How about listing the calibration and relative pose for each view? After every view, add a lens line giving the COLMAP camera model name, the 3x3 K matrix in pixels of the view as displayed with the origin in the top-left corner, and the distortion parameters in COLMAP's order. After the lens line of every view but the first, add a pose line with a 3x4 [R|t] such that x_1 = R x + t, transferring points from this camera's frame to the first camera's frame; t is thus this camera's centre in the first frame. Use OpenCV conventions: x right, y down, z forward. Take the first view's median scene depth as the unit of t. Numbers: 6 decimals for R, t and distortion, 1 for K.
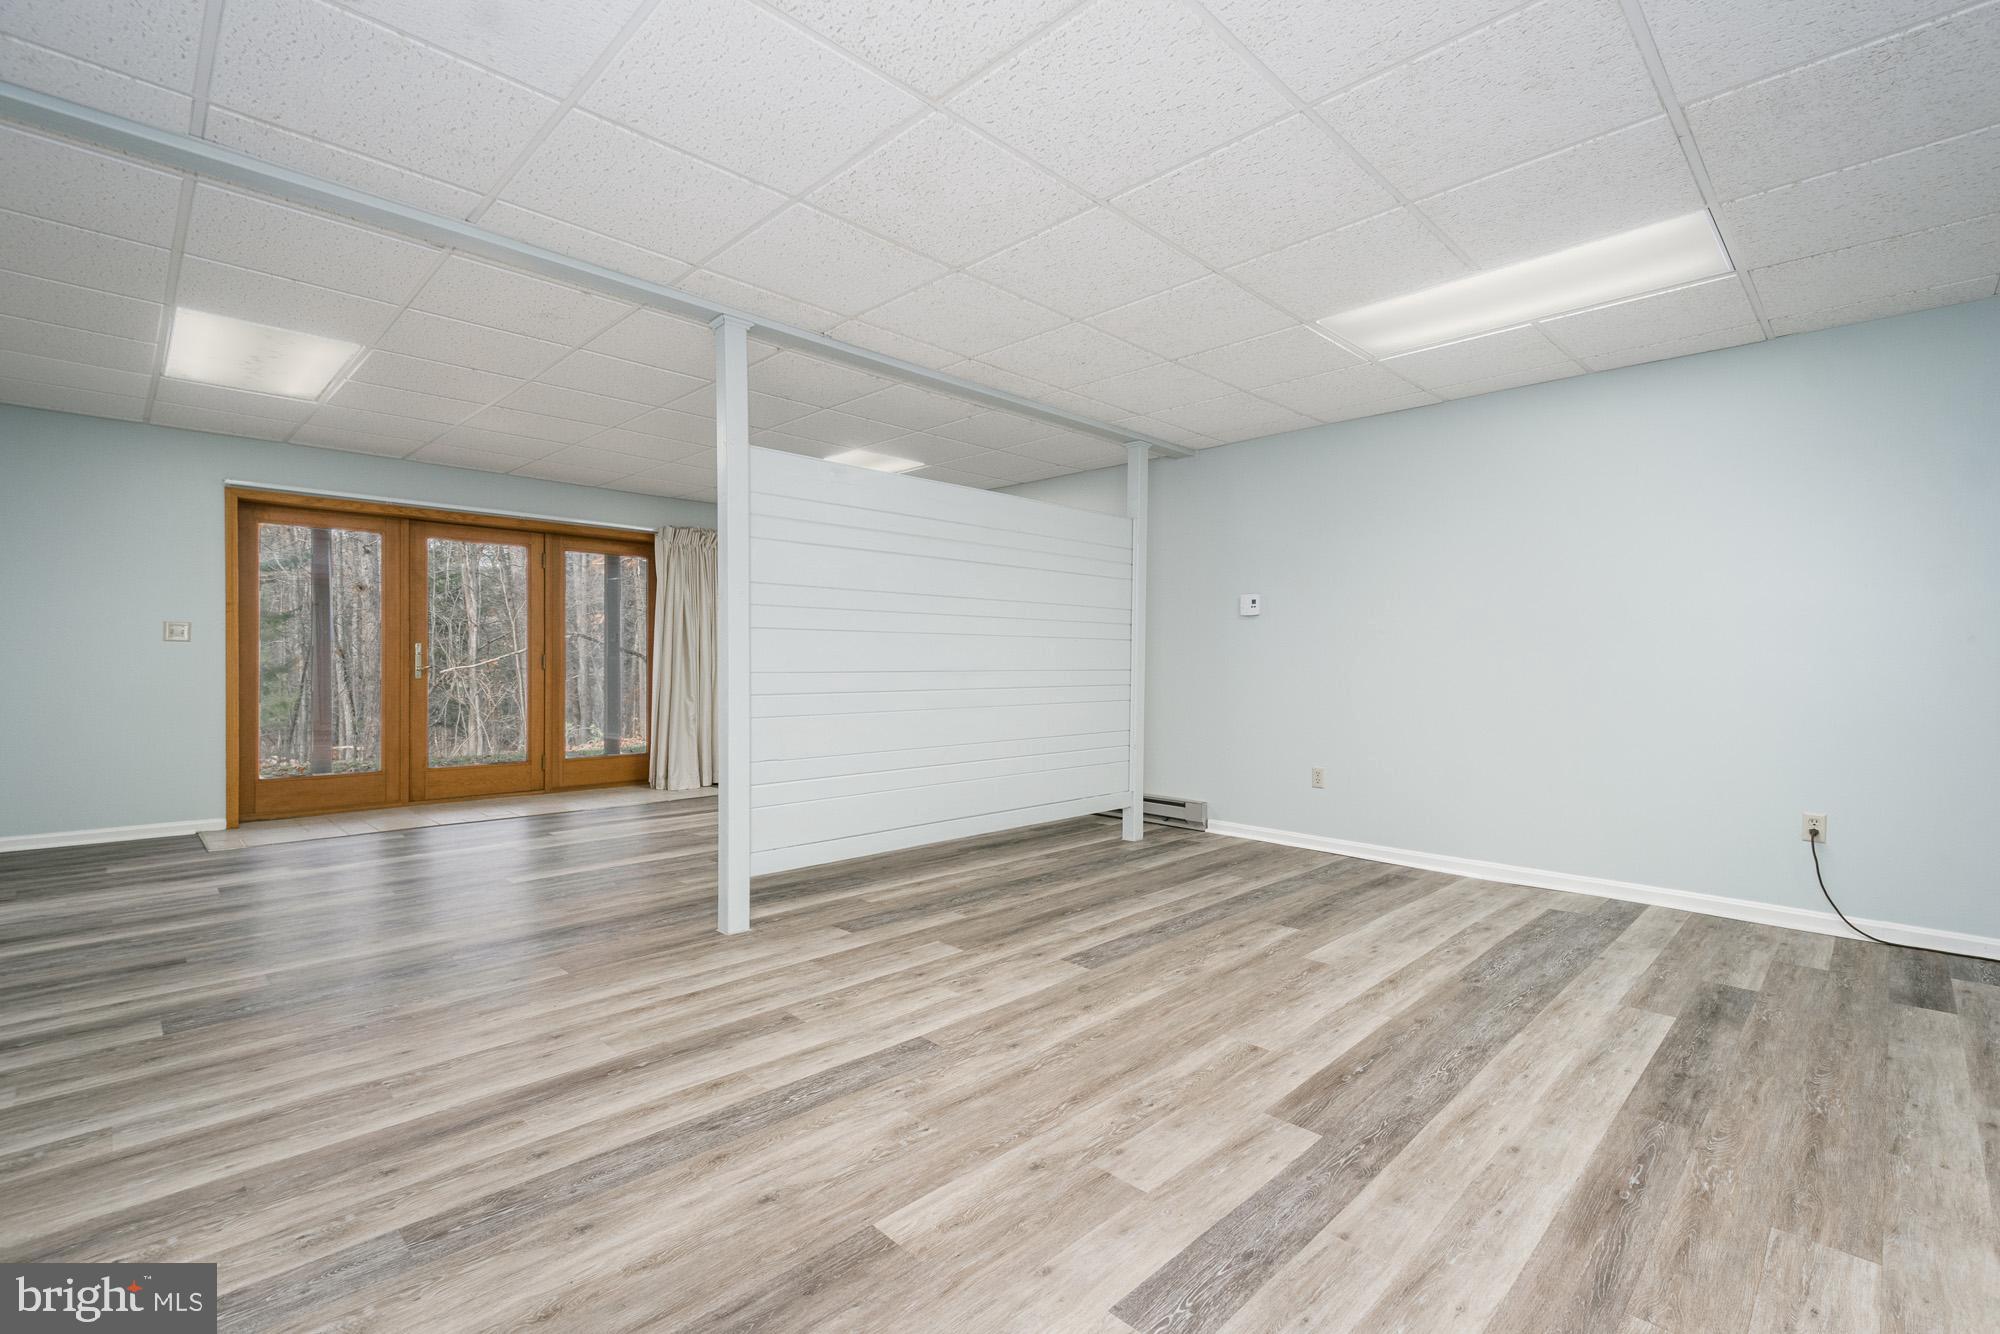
lens RADIAL K [[893.8, 0, 984.7], [0, 893.8, 657.1], [0, 0, 1]] dist [0.010299, -0.000886]
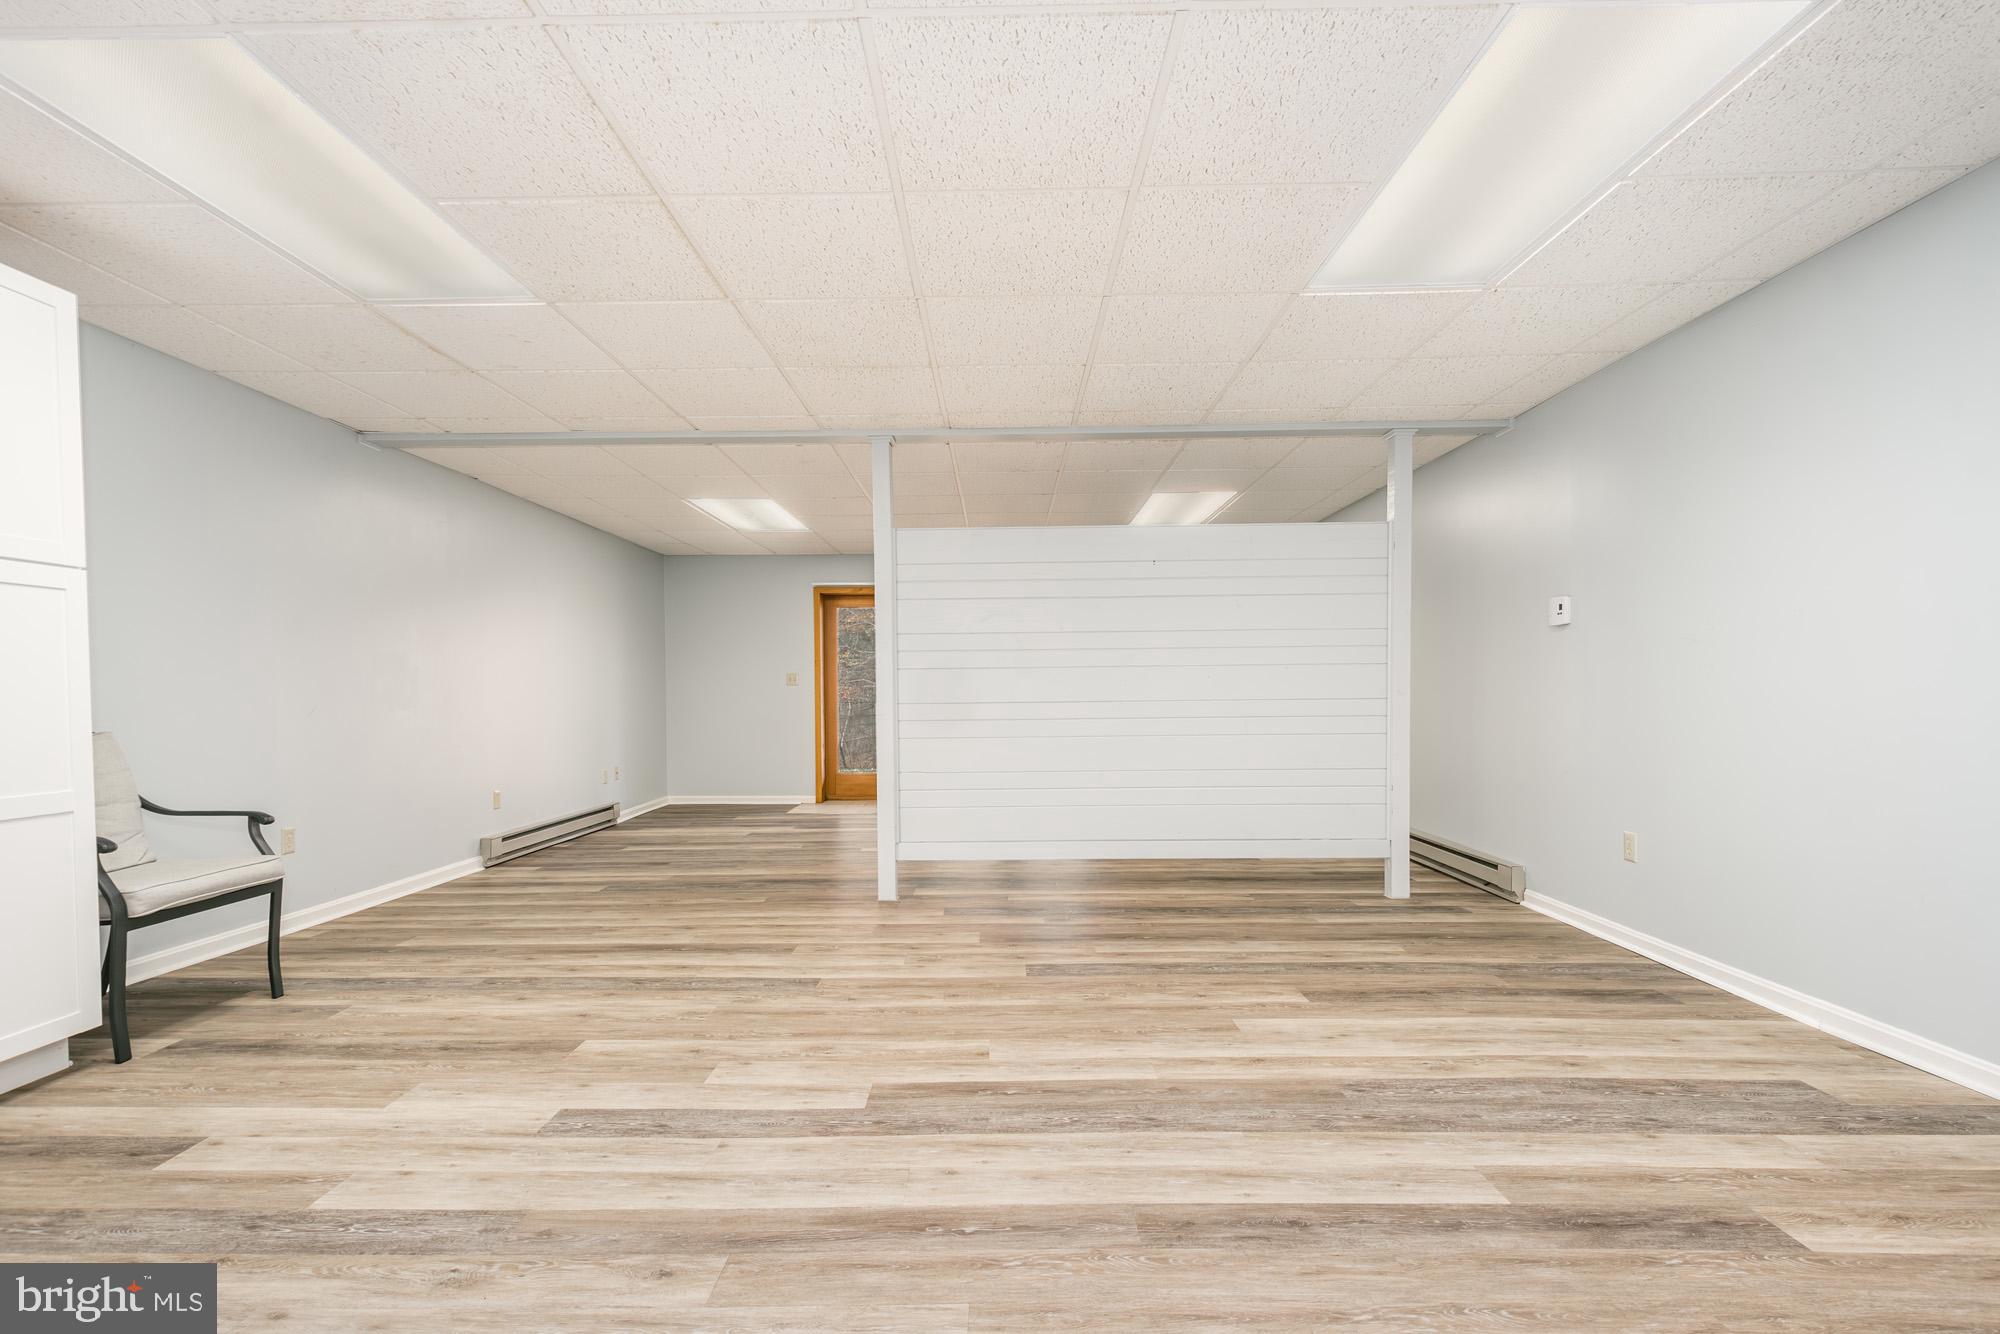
lens RADIAL K [[892.2, 0, 1005.3], [0, 892.2, 694.4], [0, 0, 1]] dist [0.016255, -0.005872]
pose [[0.704210, -0.009362, -0.709930, 0.960842], [0.014578, 0.999893, 0.001275, 0.003946], [0.709842, -0.011247, 0.704271, 0.237302]]
